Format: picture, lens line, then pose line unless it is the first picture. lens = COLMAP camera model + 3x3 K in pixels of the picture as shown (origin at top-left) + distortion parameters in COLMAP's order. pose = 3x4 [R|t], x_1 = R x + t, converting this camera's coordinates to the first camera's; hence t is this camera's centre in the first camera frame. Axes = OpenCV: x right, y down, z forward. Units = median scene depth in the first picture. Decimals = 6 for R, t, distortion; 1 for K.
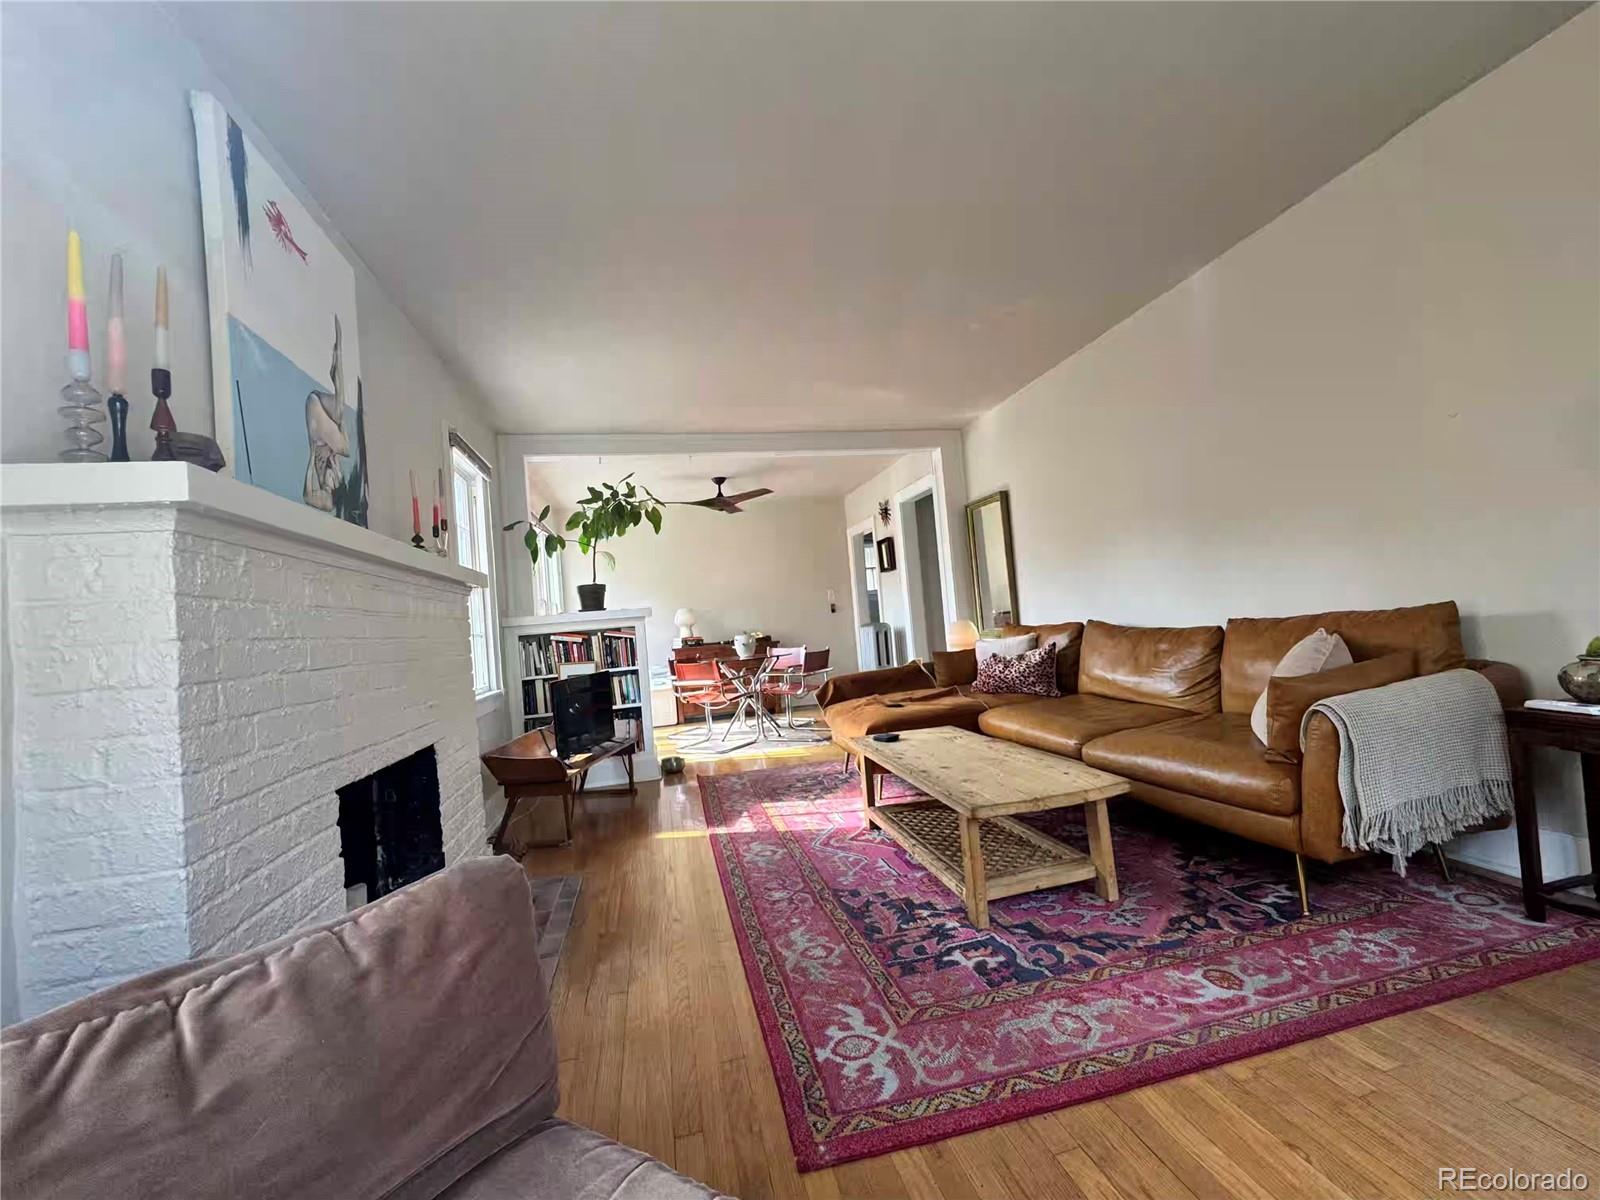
lens RADIAL K [[640.9, 0, 797.2], [0, 640.9, 600.6], [0, 0, 1]] dist [-0.002257, -0.000190]
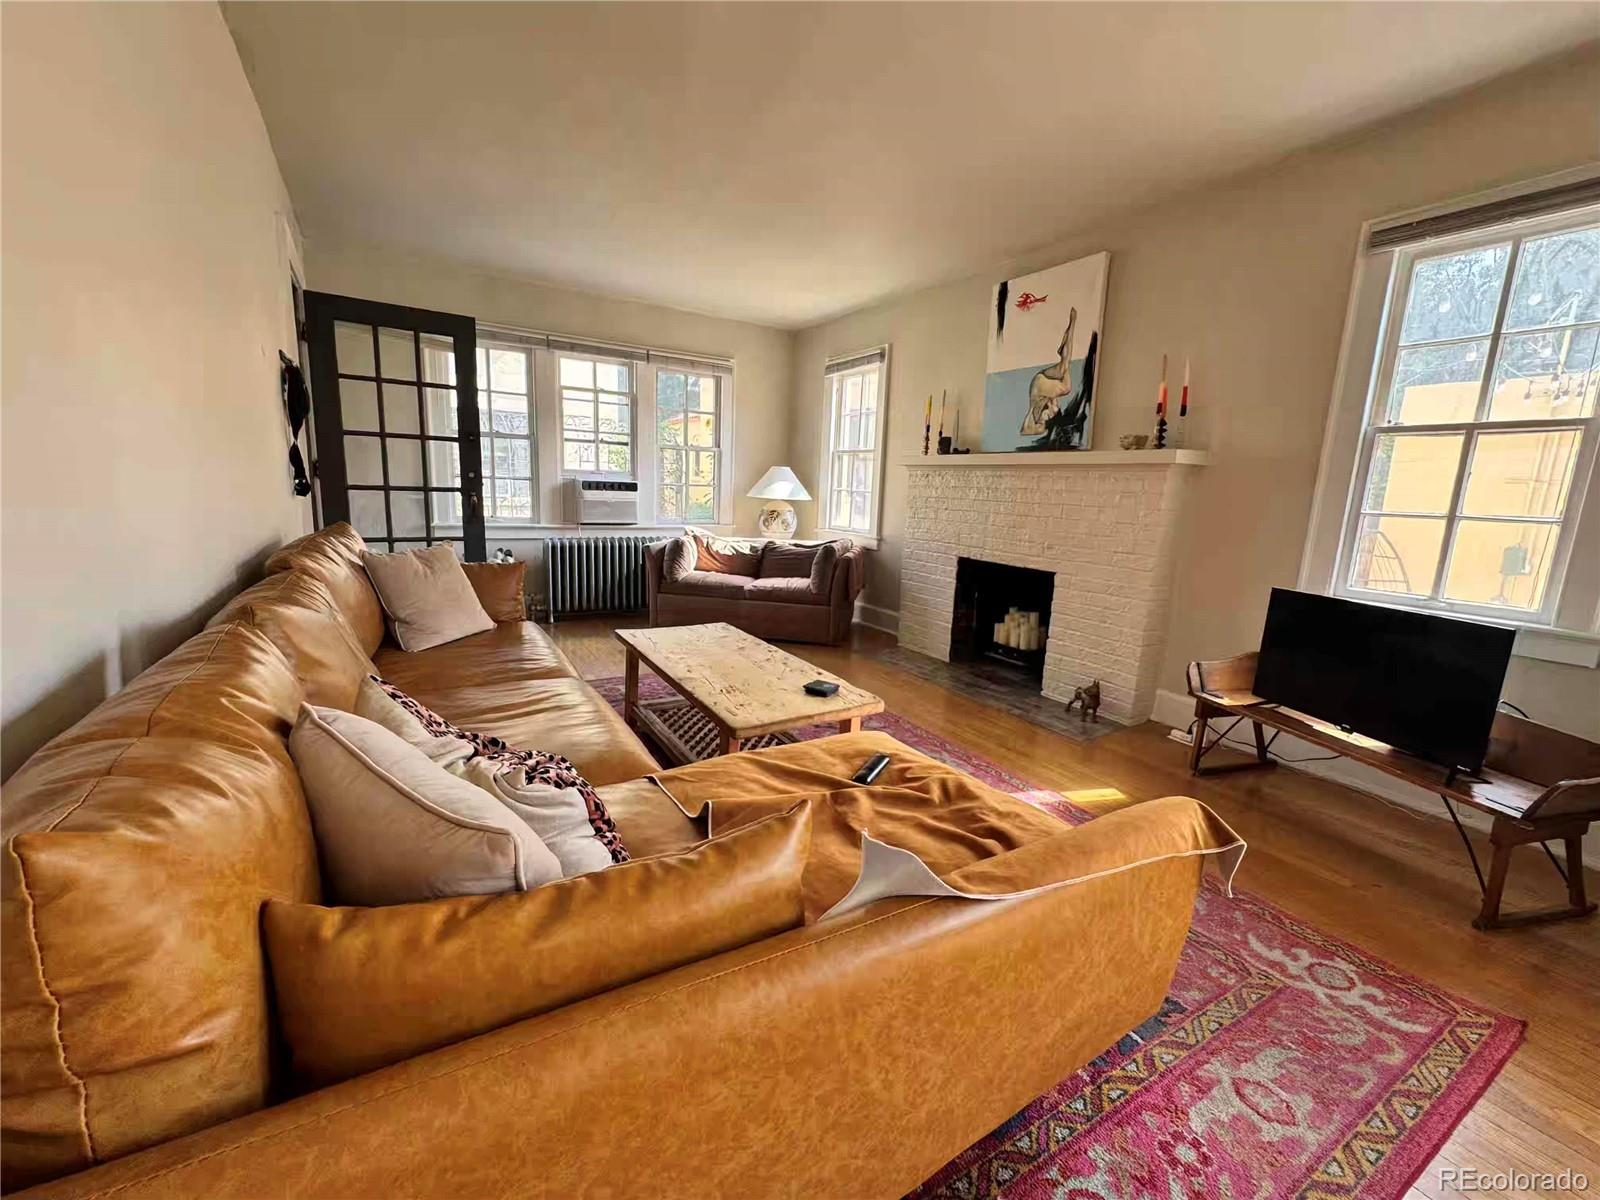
lens RADIAL K [[640.9, 0, 797.2], [0, 640.9, 600.6], [0, 0, 1]] dist [-0.002257, -0.000190]
pose [[-0.951143, 0.102769, -0.291146, 0.580680], [0.053272, 0.983461, 0.173109, -0.018732], [0.304121, 0.149141, -0.940887, 2.674366]]
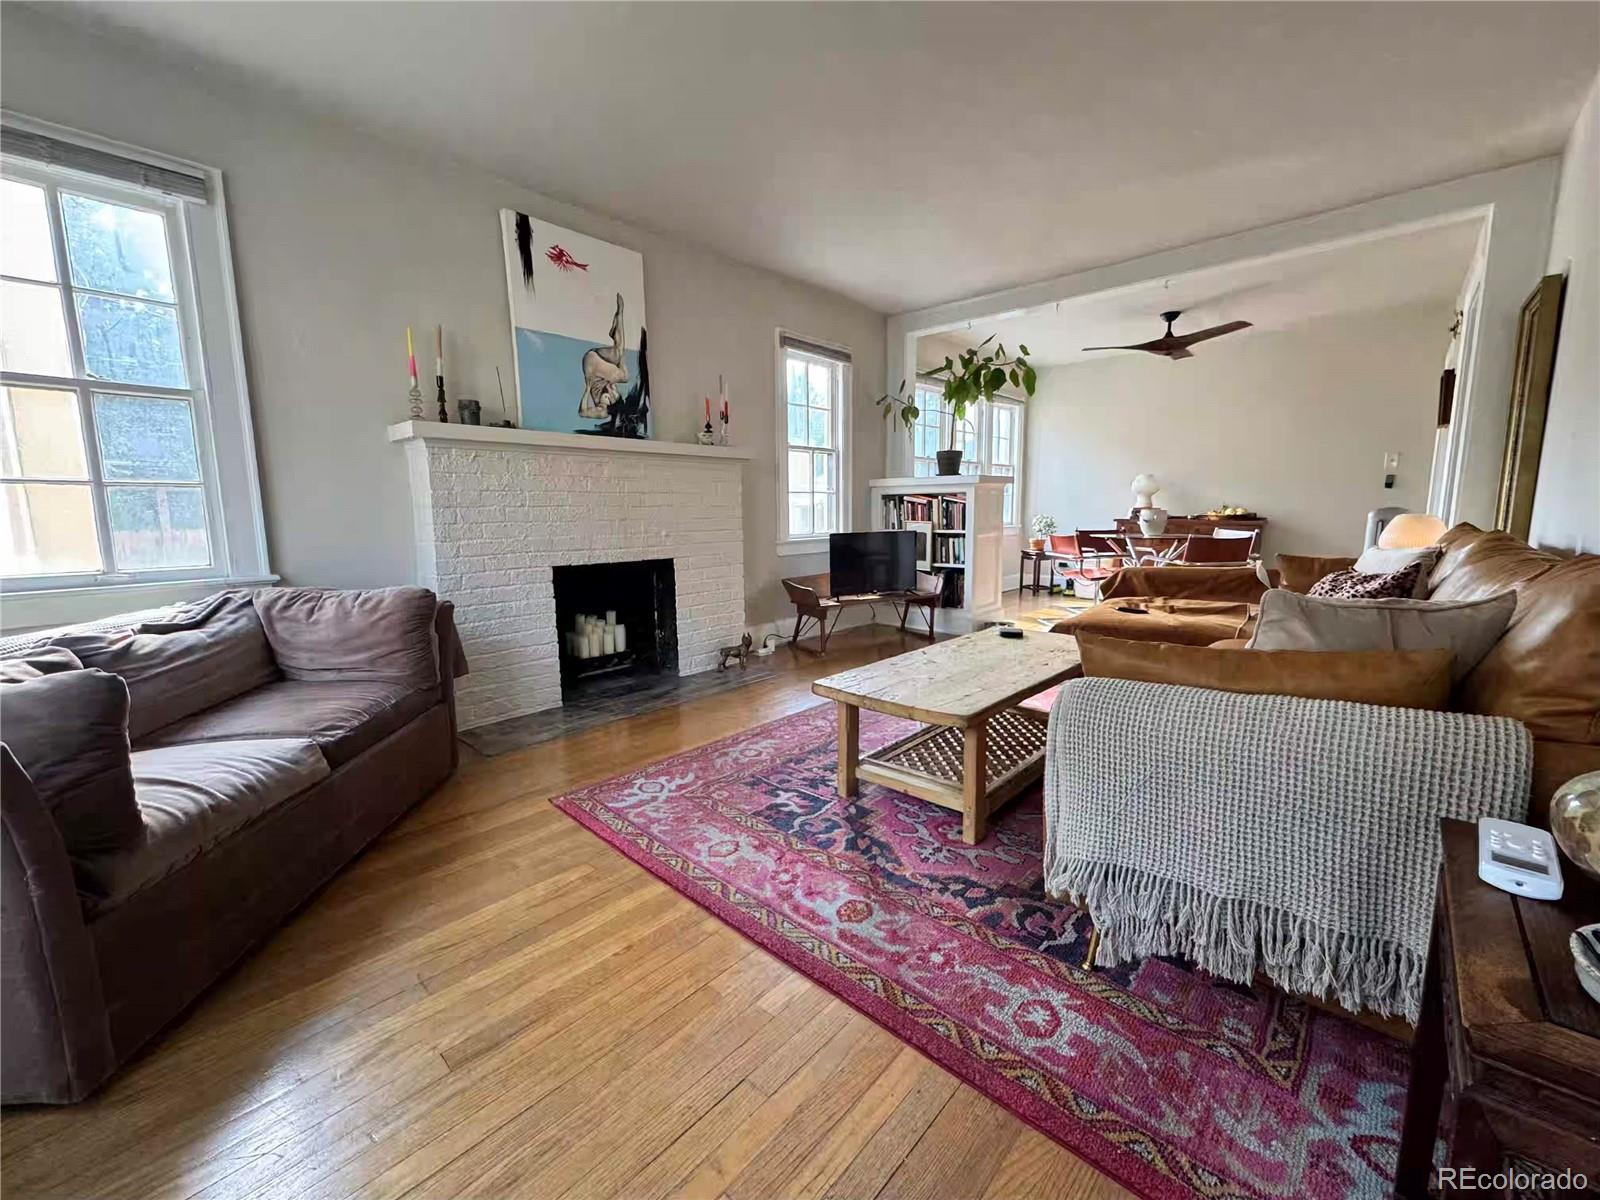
lens RADIAL K [[640.9, 0, 797.2], [0, 640.9, 600.6], [0, 0, 1]] dist [-0.002257, -0.000190]
pose [[0.564134, 0.194520, -0.802443, 1.107225], [-0.008966, 0.973239, 0.229620, -0.060605], [0.825634, -0.122342, 0.550782, 0.400983]]
